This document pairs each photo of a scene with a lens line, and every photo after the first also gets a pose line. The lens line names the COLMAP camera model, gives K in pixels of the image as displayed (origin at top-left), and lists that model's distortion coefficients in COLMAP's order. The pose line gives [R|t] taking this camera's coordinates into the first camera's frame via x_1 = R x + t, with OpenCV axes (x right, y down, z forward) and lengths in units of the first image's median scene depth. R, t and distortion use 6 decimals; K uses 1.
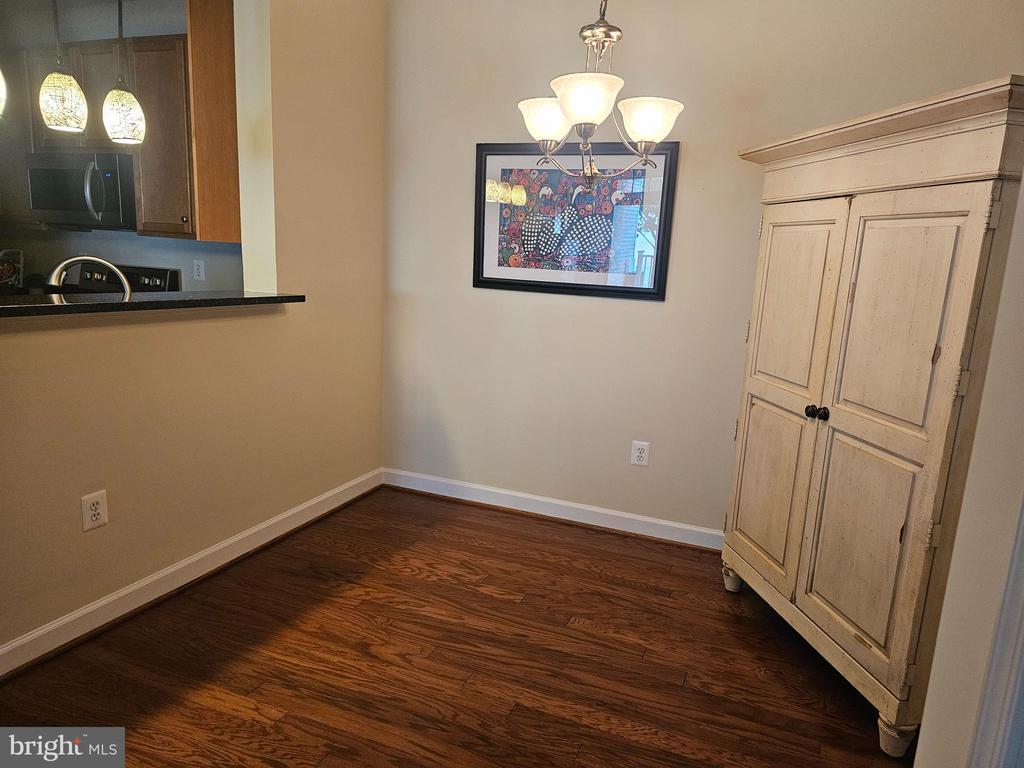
lens RADIAL K [[682.7, 0, 524.0], [0, 682.7, 390.1], [0, 0, 1]] dist [0.093058, -0.098908]
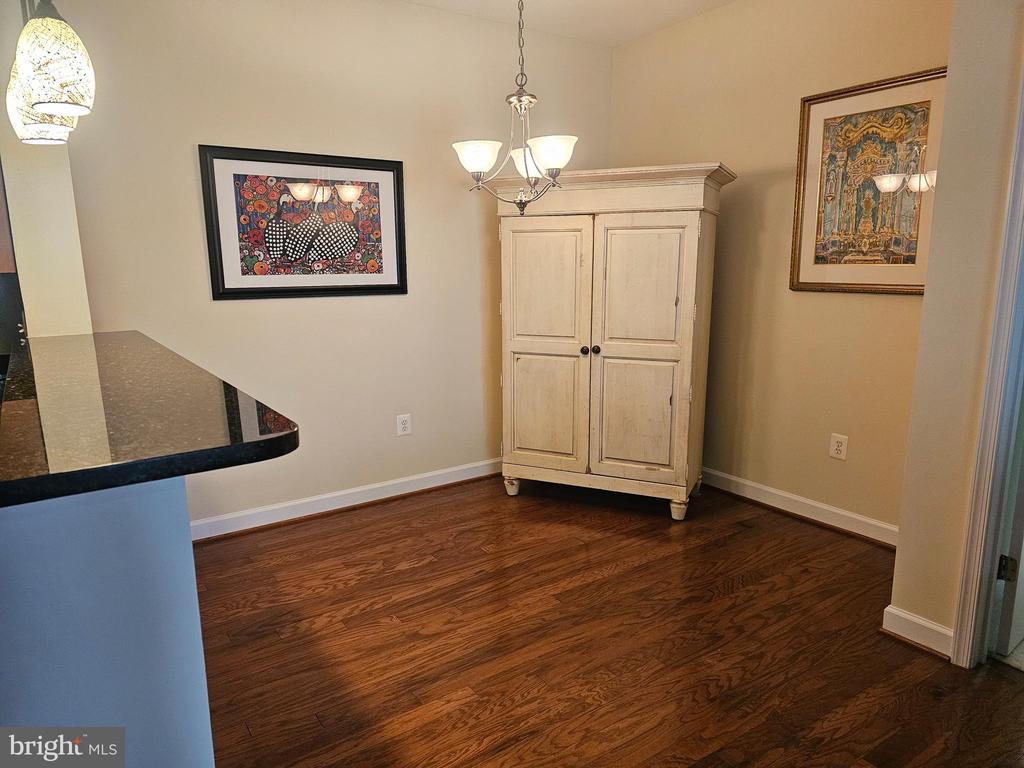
lens RADIAL K [[679.8, 0, 521.2], [0, 679.8, 392.0], [0, 0, 1]] dist [0.088324, -0.121714]
pose [[0.554433, -0.216318, 0.803623, -0.664228], [0.197437, 0.972250, 0.125493, -0.071351], [-0.808469, 0.089087, 0.581757, 0.155693]]
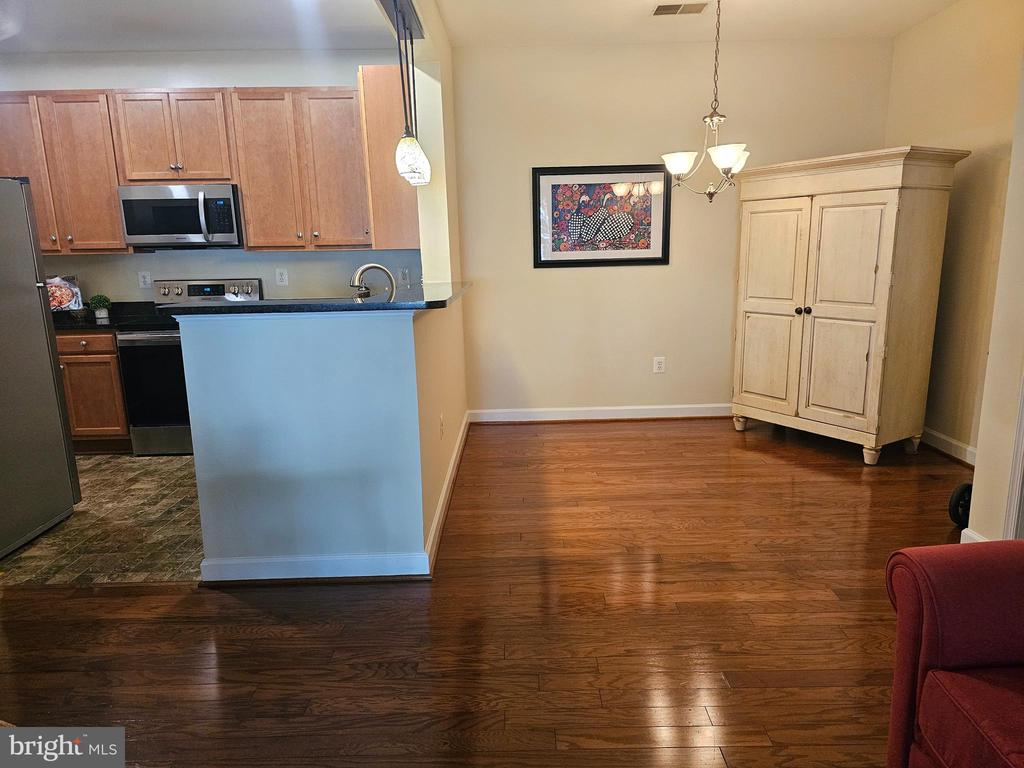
lens RADIAL K [[679.8, 0, 521.2], [0, 679.8, 392.0], [0, 0, 1]] dist [0.088324, -0.121714]
pose [[0.924019, -0.149878, 0.351746, -0.689852], [0.143399, 0.988661, 0.044563, 0.040643], [-0.354437, 0.009263, 0.935034, -0.340364]]
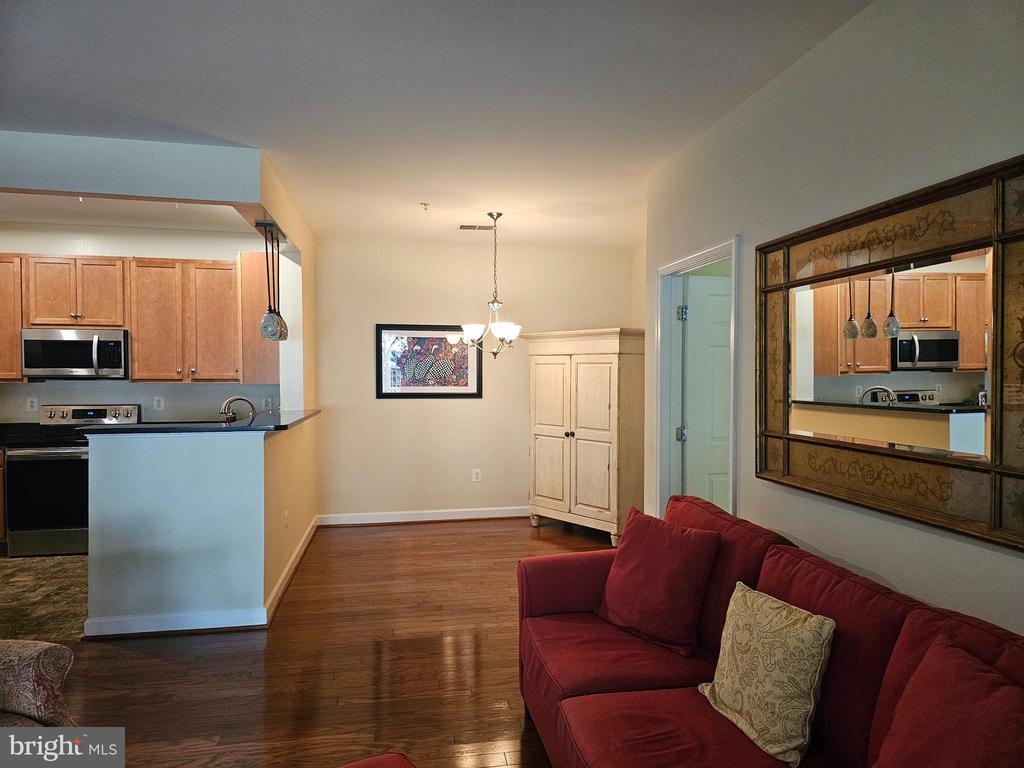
lens RADIAL K [[682.7, 0, 524.0], [0, 682.7, 390.1], [0, 0, 1]] dist [0.093058, -0.098908]
pose [[0.847885, -0.066229, 0.526028, -0.753231], [0.144664, 0.983419, -0.109363, 0.087890], [-0.510063, 0.168824, 0.843406, -0.789213]]
